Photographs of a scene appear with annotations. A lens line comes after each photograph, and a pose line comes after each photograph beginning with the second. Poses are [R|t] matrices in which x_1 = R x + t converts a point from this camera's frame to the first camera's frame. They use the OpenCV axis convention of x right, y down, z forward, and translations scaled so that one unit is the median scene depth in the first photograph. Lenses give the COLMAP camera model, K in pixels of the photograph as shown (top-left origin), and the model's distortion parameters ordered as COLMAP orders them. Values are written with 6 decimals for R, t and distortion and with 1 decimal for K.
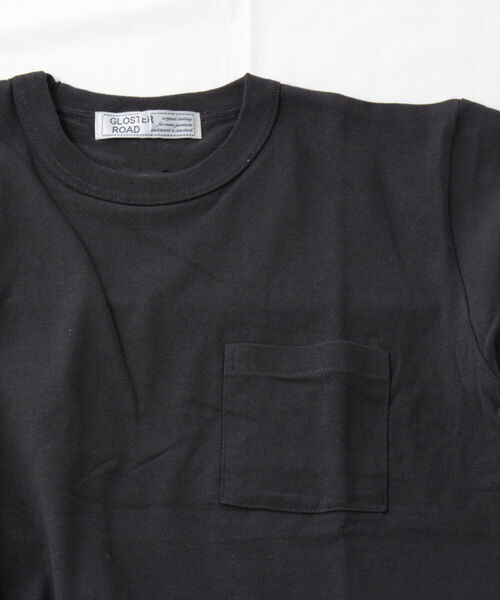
lens RADIAL K [[1832.0, 0, 245.4], [0, 1832.0, 299.6], [0, 0, 1]] dist [0.268382, 0.000000]
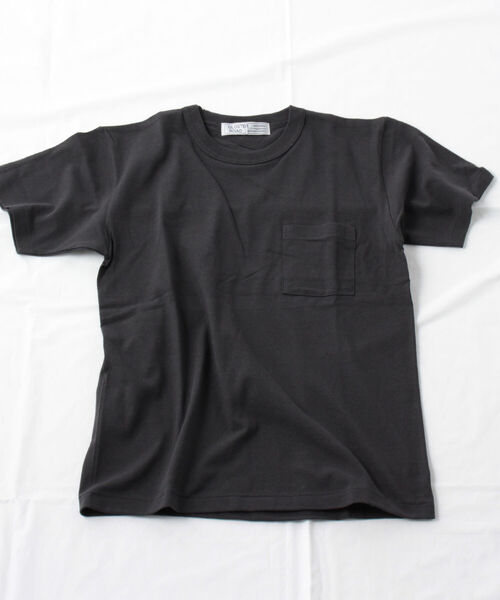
lens RADIAL K [[2006.8, 0, 251.7], [0, 2006.8, 301.1], [0, 0, 1]] dist [0.131948, 0.000000]
pose [[0.999830, -0.004305, 0.017925, -0.094568], [0.004557, 0.999891, -0.014050, 0.152927], [-0.017863, 0.014130, 0.999741, -1.477214]]
